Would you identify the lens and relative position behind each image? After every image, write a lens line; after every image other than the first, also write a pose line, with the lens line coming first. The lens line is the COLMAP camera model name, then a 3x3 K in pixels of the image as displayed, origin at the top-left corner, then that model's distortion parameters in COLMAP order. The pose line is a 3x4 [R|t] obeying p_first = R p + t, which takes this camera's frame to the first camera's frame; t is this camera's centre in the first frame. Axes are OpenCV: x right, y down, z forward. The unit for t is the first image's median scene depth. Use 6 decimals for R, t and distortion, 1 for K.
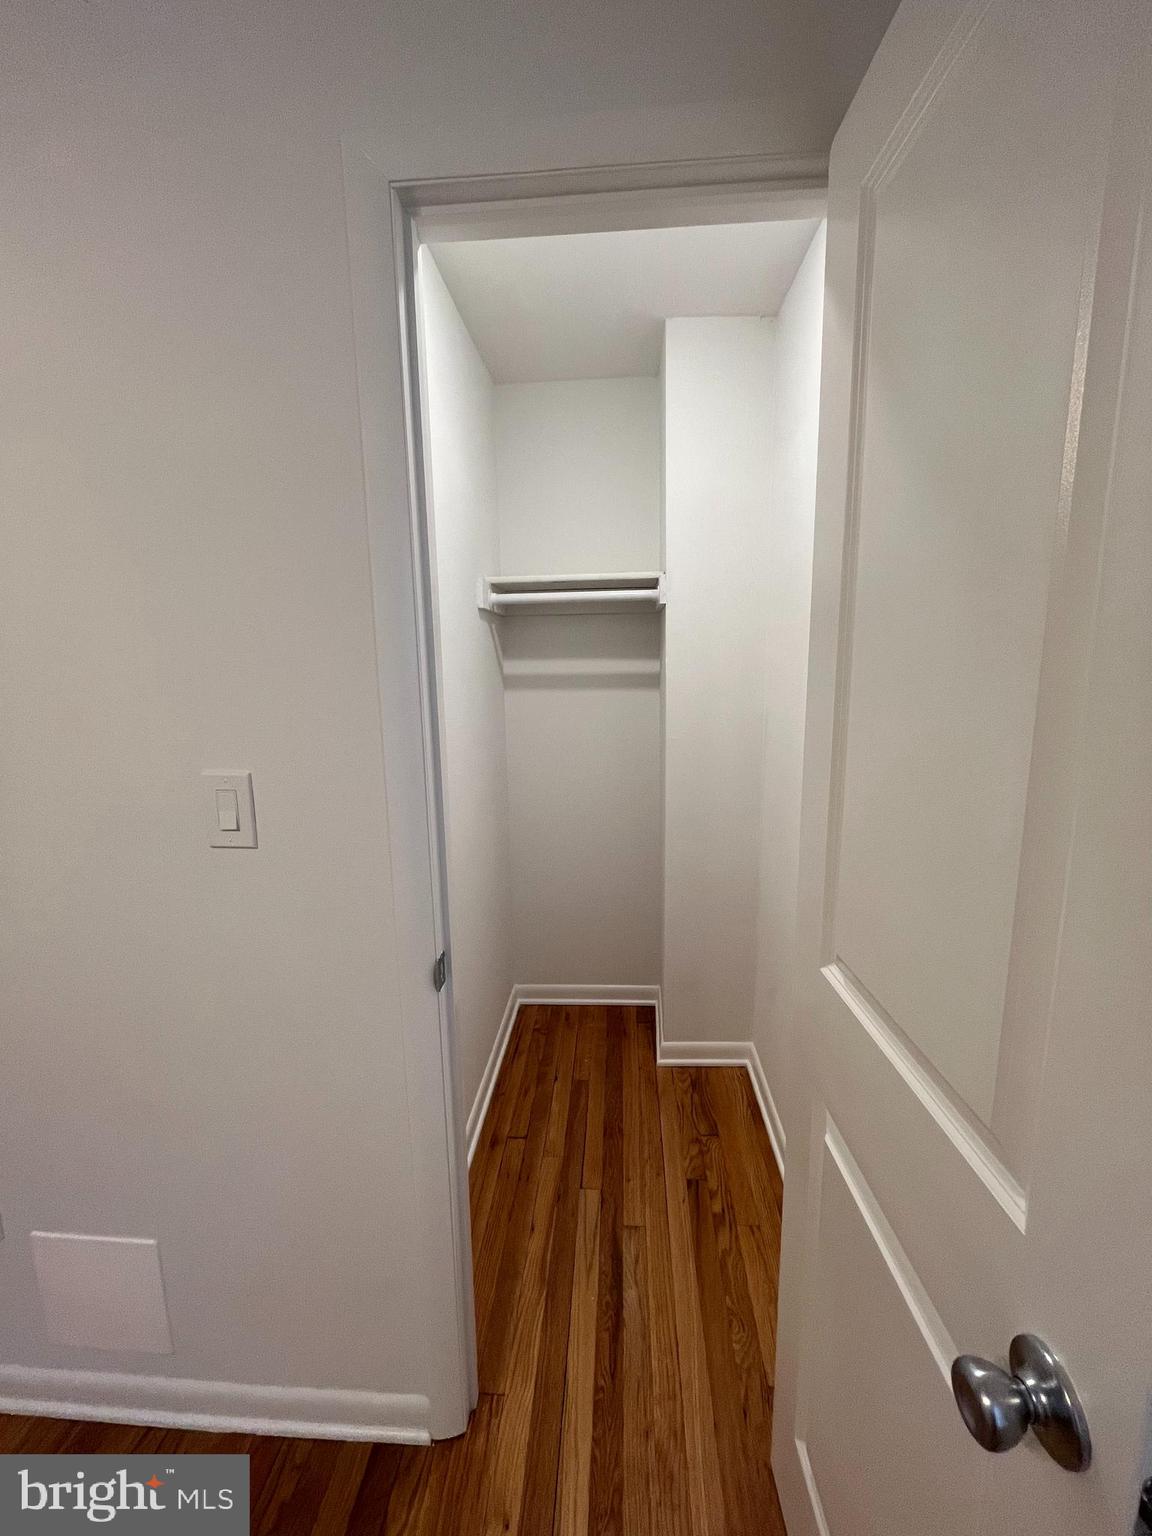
lens RADIAL K [[629.8, 0, 576.5], [0, 629.8, 765.2], [0, 0, 1]] dist [-0.003686, 0.000909]
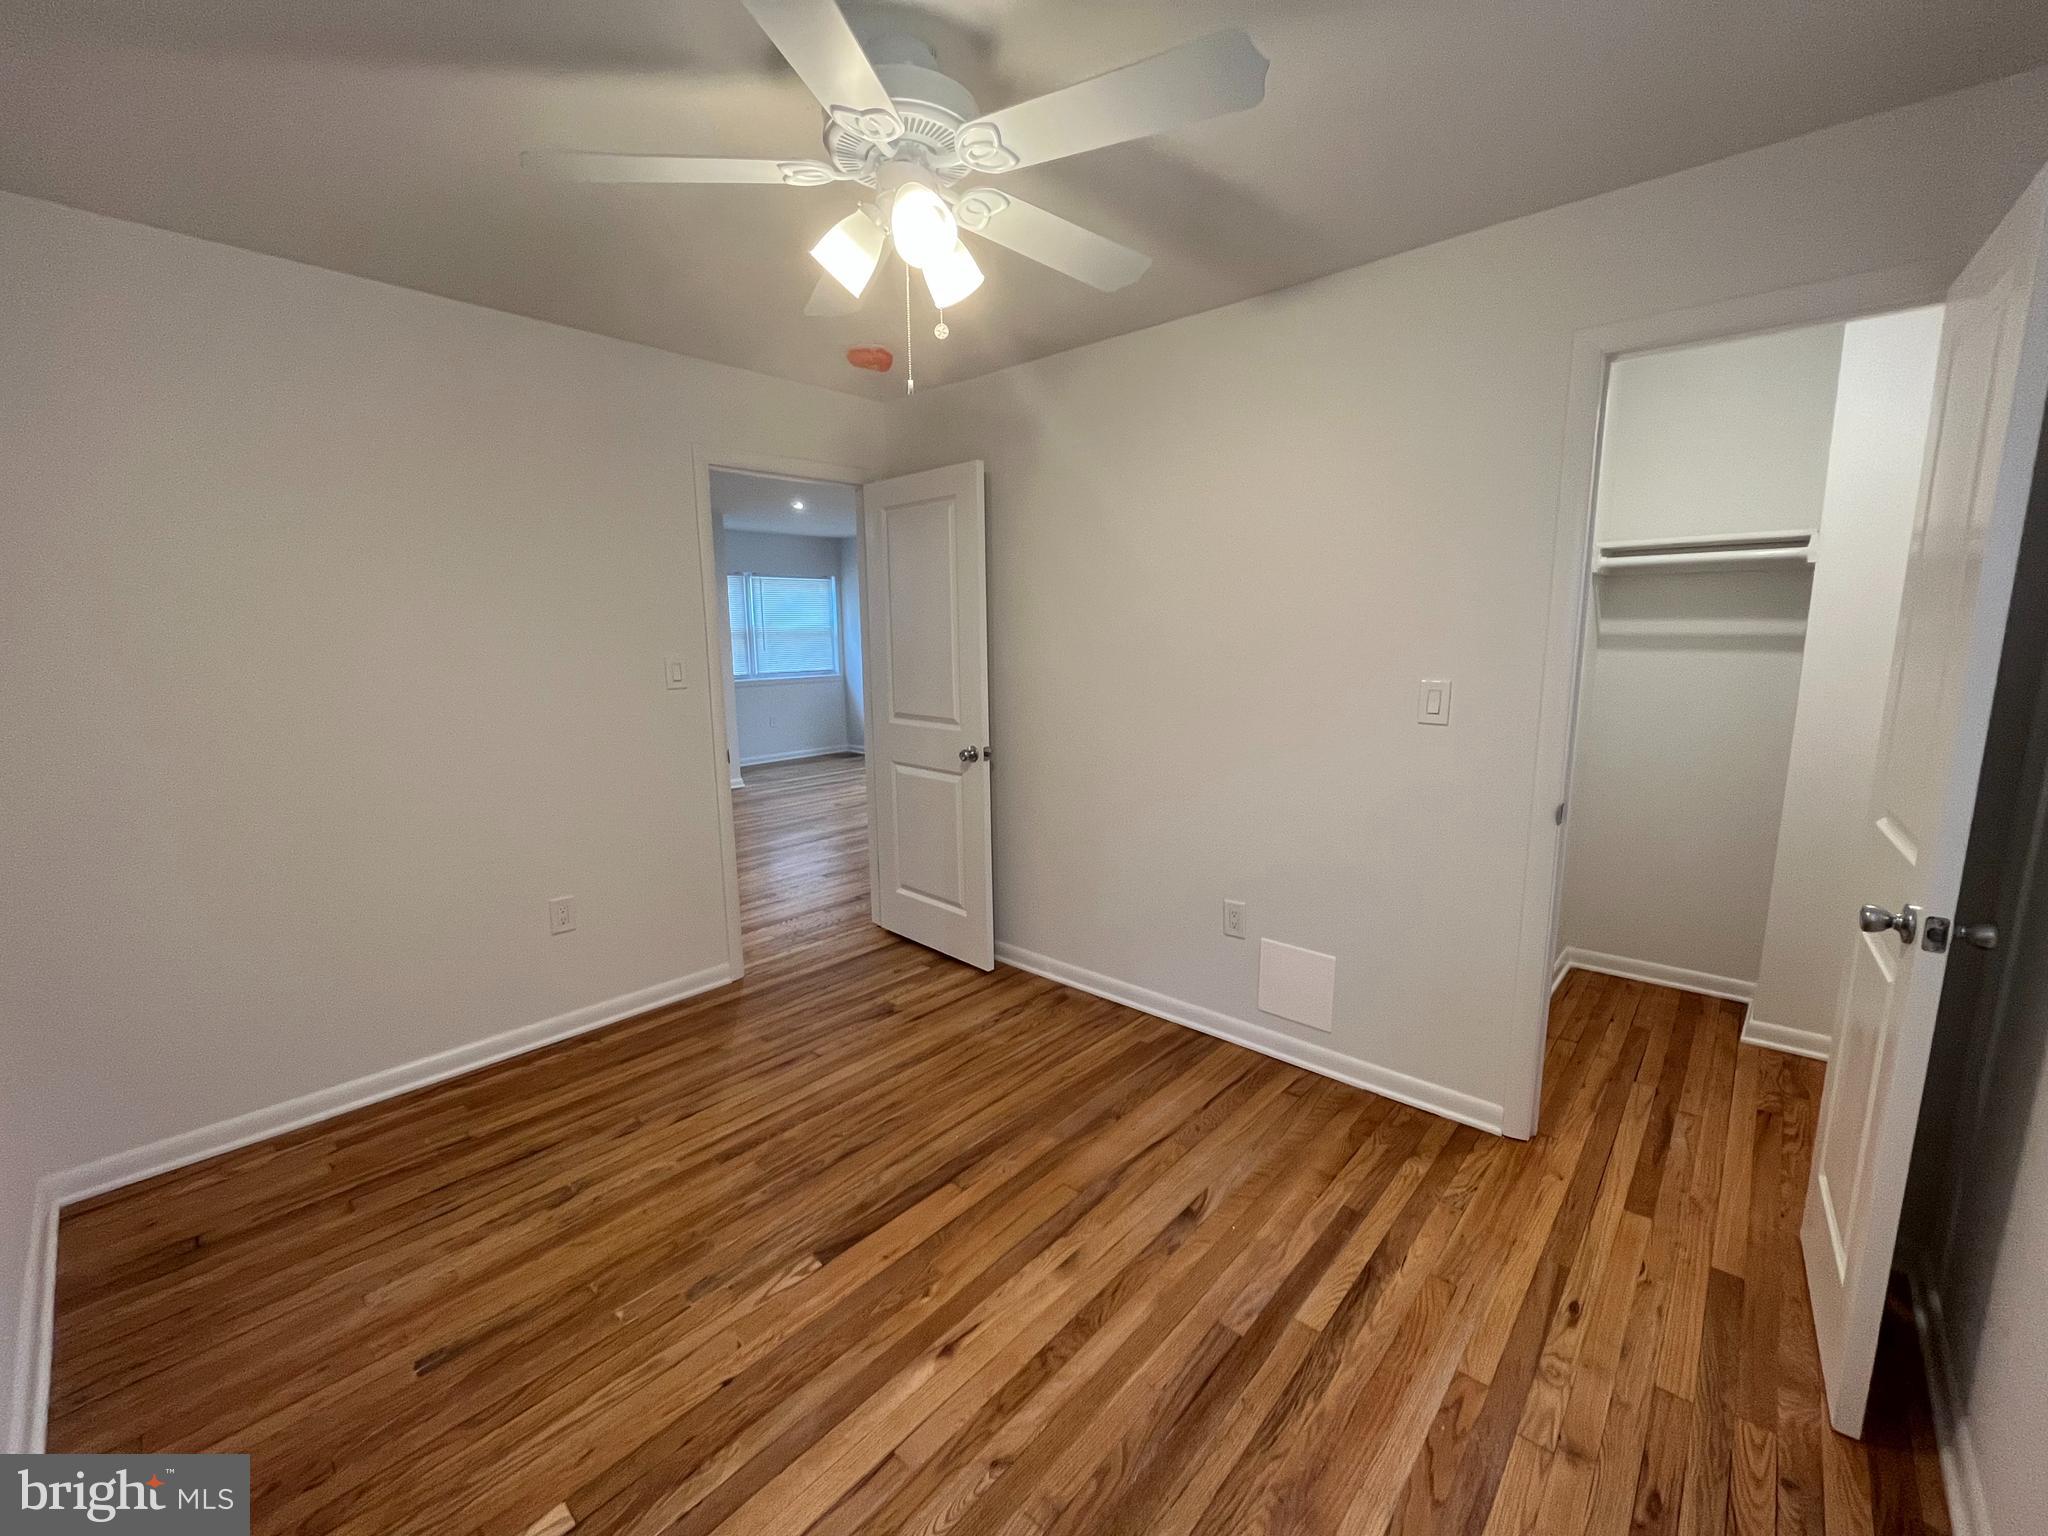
lens RADIAL K [[839.8, 0, 1021.5], [0, 839.8, 764.1], [0, 0, 1]] dist [-0.003686, 0.000909]
pose [[0.789573, 0.108005, -0.604077, -0.012780], [-0.106190, 0.993587, 0.038848, 0.137144], [0.604398, 0.033473, 0.795979, -0.780744]]
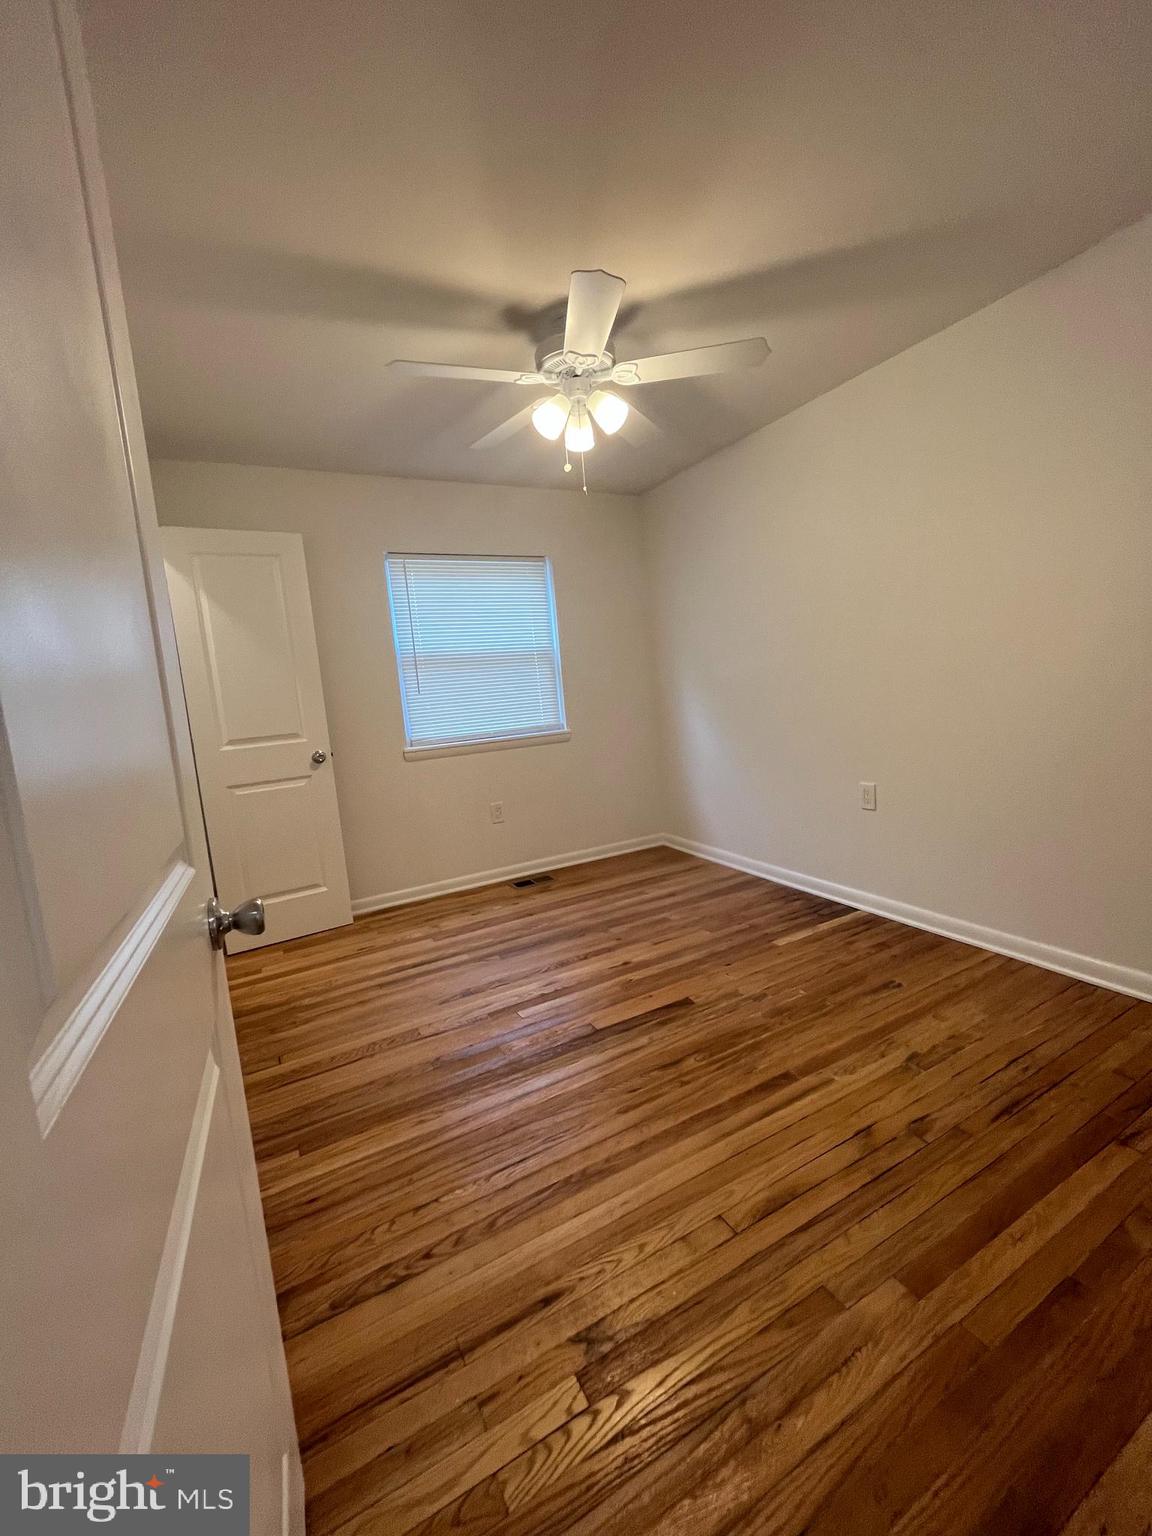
lens RADIAL K [[629.8, 0, 576.5], [0, 629.8, 765.2], [0, 0, 1]] dist [-0.003686, 0.000909]
pose [[-0.533527, -0.046177, 0.844522, -1.612219], [0.230060, 0.952937, 0.197445, 0.066894], [-0.813893, 0.299632, -0.497794, 0.521716]]
